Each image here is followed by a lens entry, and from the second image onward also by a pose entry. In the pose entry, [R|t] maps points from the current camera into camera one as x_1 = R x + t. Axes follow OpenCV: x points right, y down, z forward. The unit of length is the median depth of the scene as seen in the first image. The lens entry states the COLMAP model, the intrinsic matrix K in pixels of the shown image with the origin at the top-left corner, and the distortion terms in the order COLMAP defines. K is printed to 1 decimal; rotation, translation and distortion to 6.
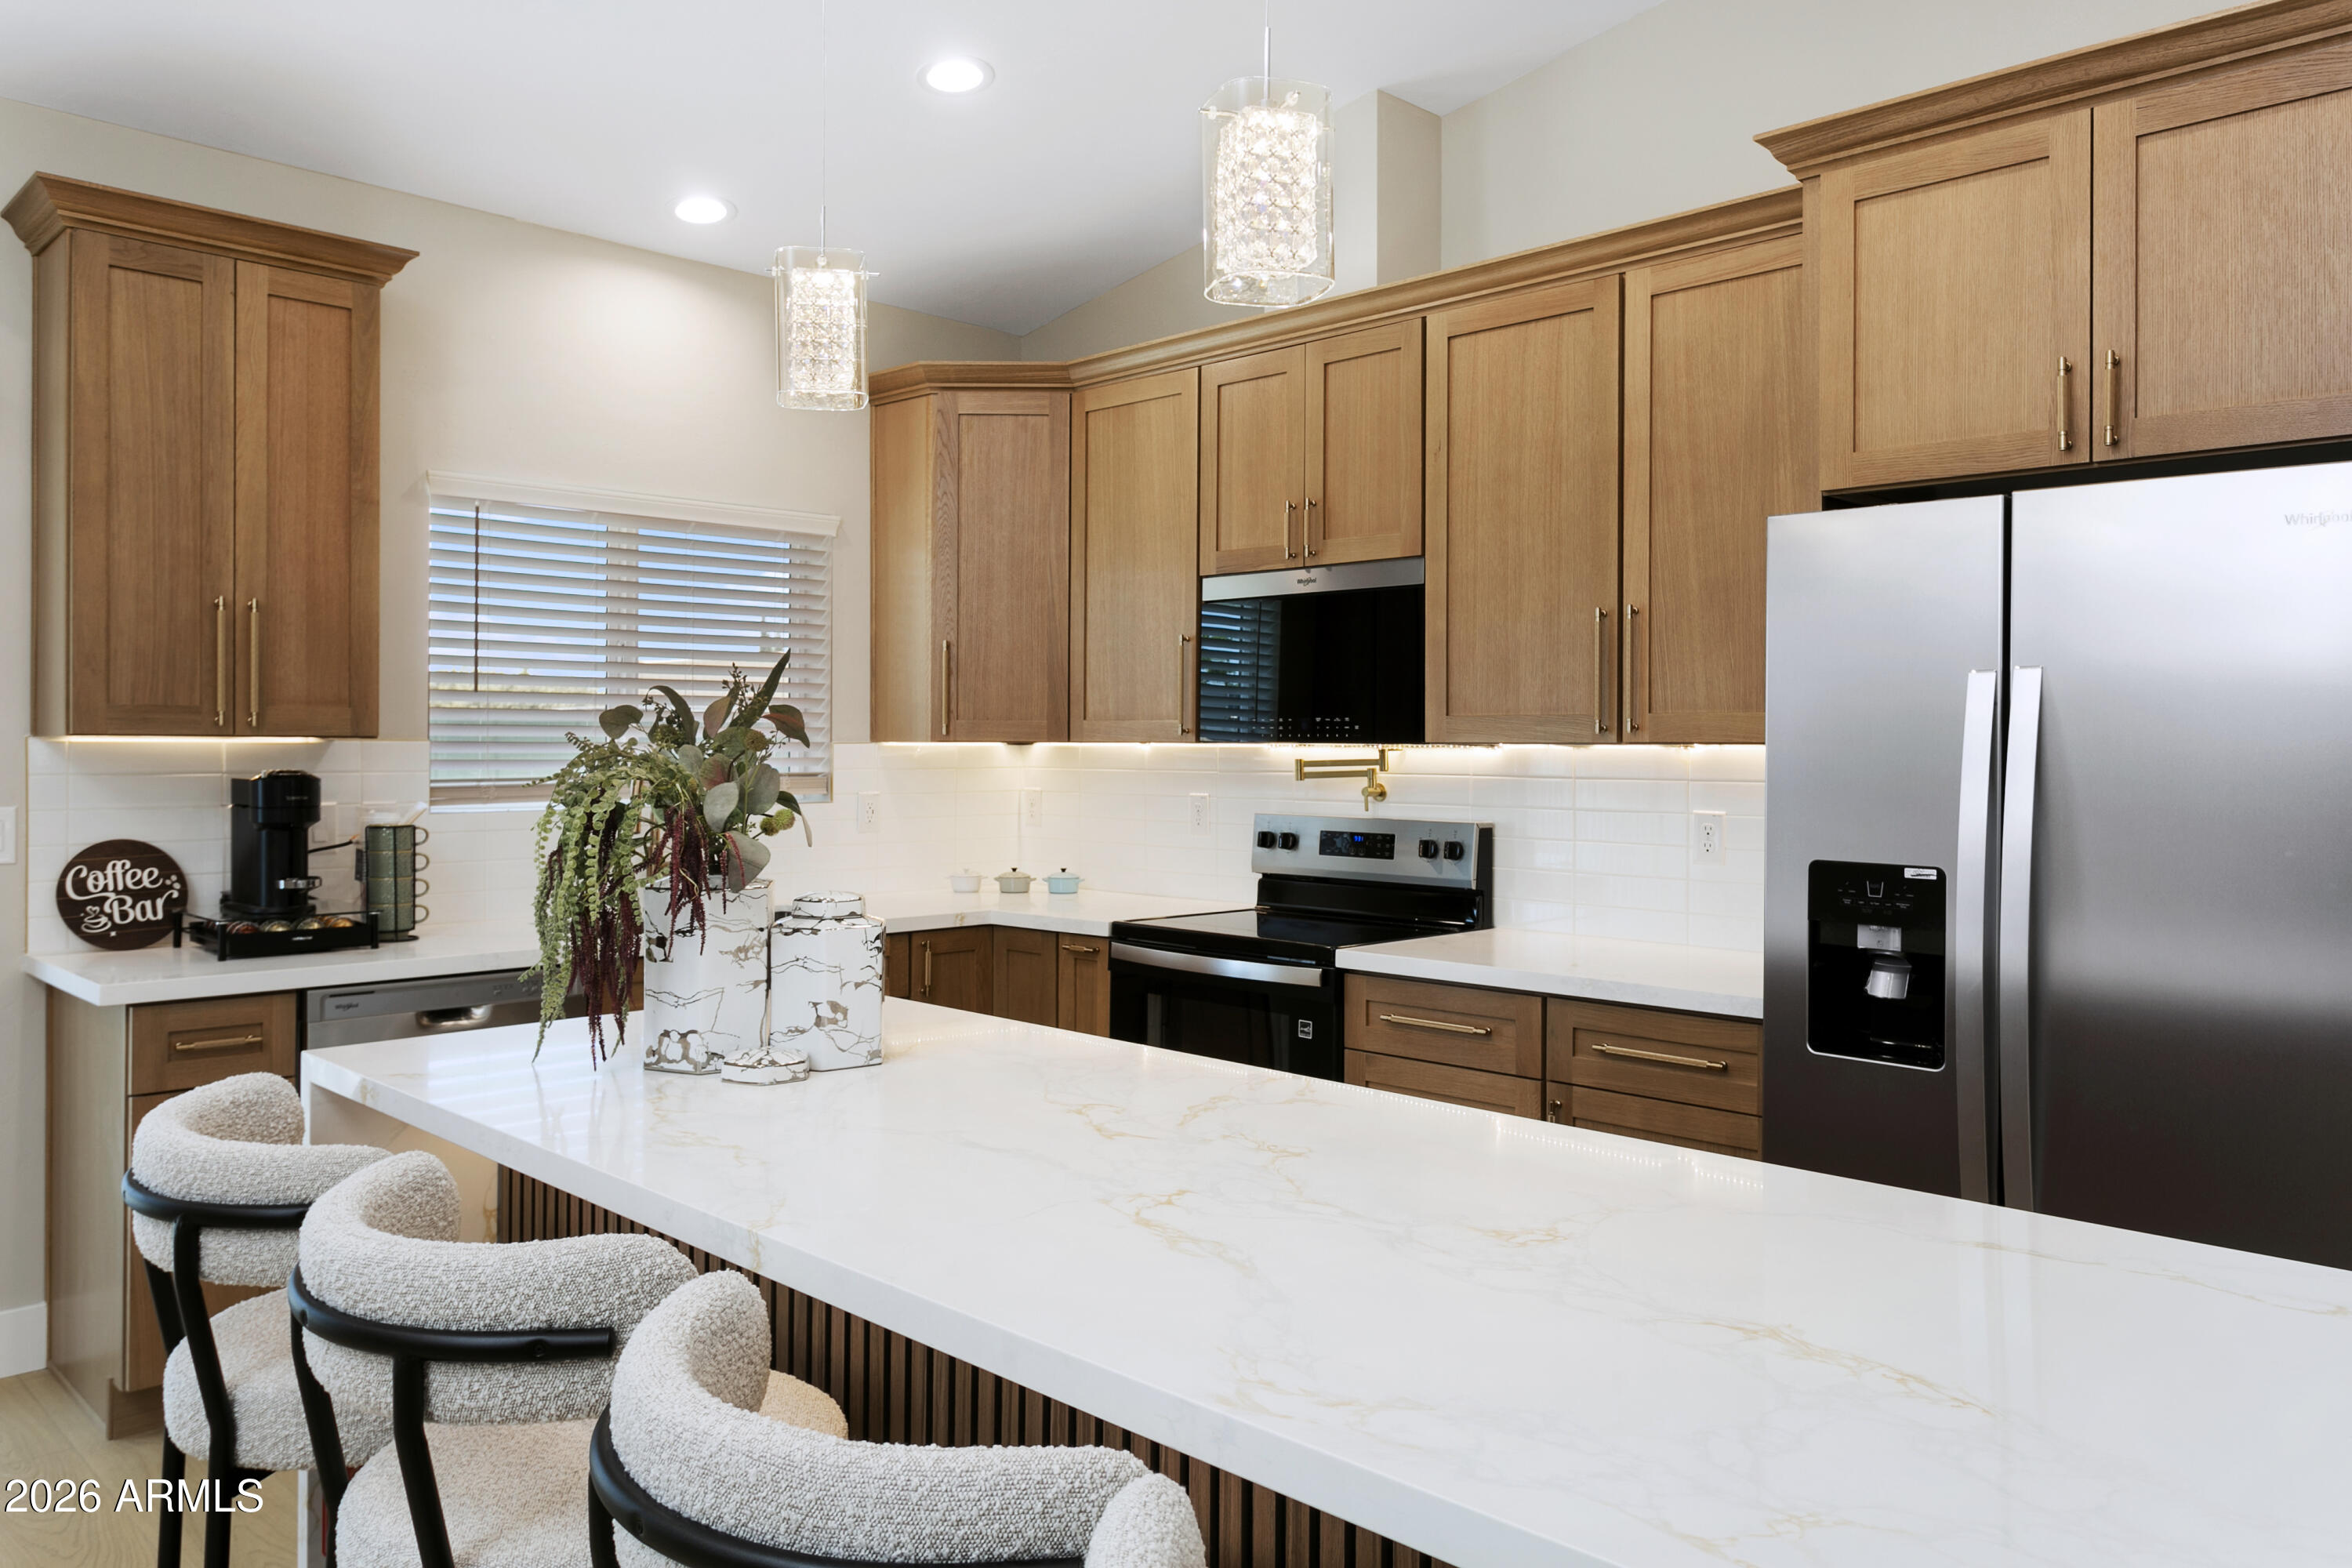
lens RADIAL K [[1654.4, 0, 1185.4], [0, 1654.4, 747.8], [0, 0, 1]] dist [0.000926, 0.000493]
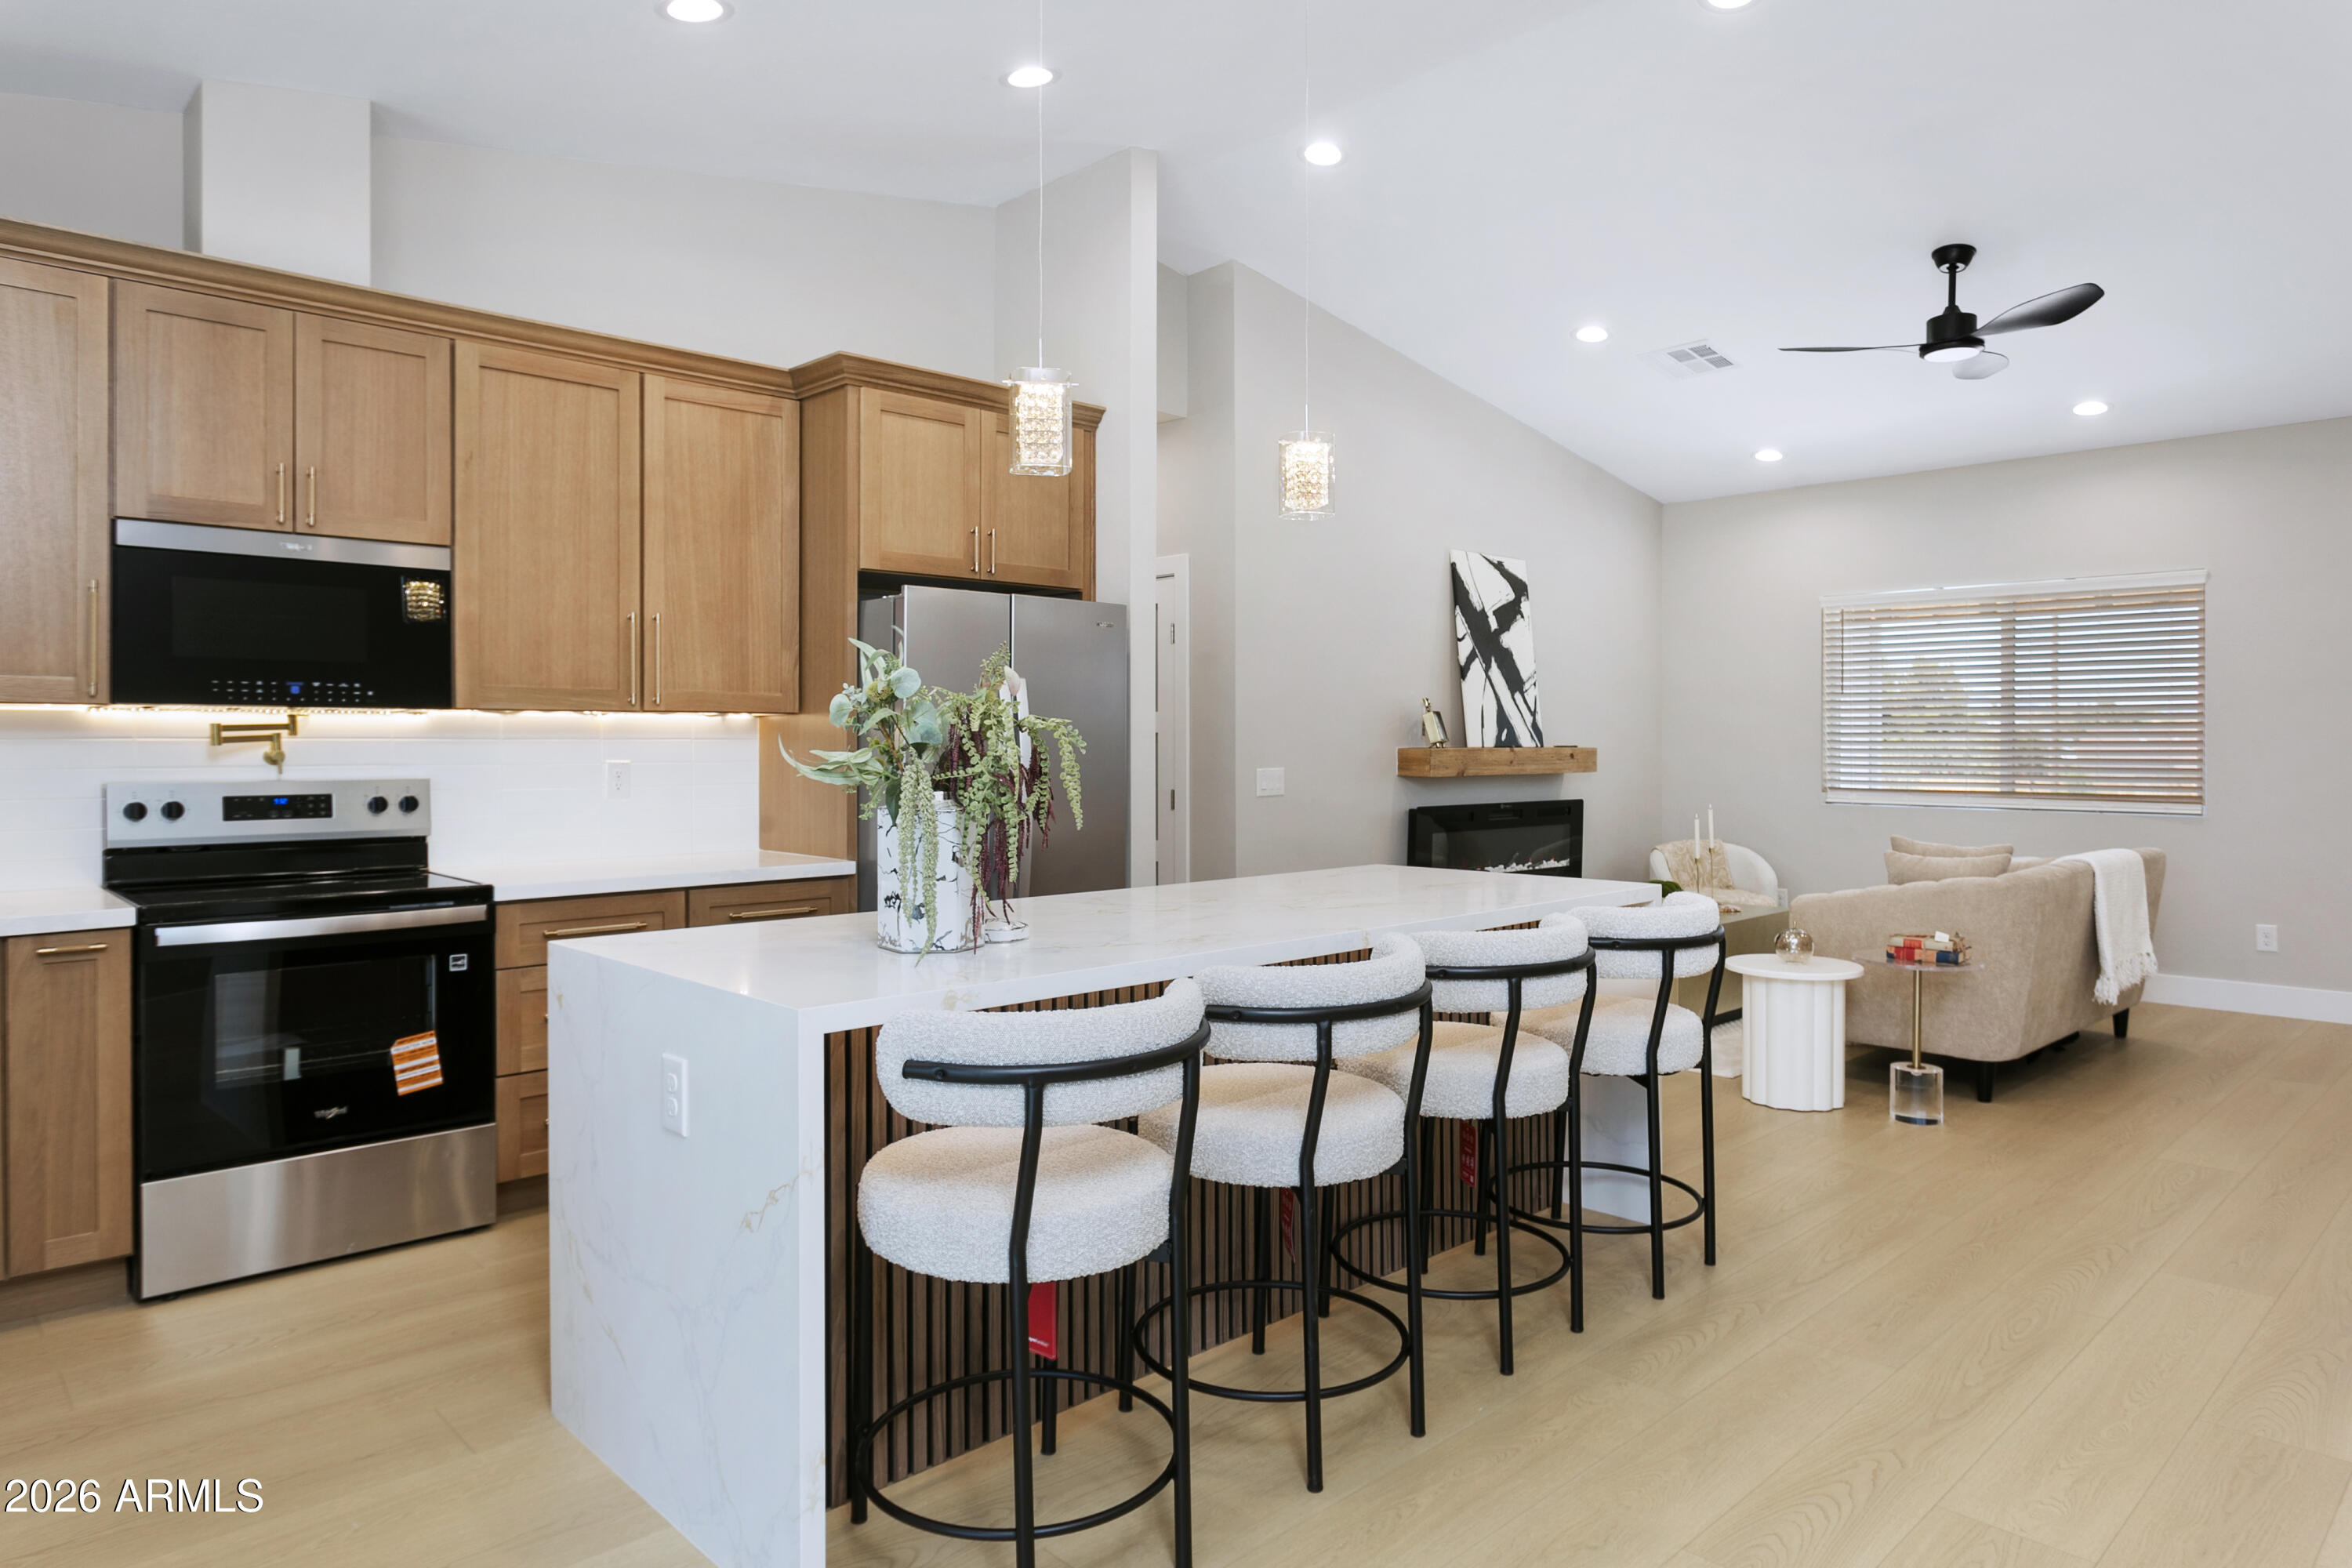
lens RADIAL K [[1389.4, 0, 1171.5], [0, 1389.4, 741.7], [0, 0, 1]] dist [-0.000879, 0.001285]
pose [[0.050598, -0.005938, 0.998701, -0.861375], [0.000822, 0.999982, 0.005903, 0.016052], [-0.998719, 0.000523, 0.050602, 0.484344]]
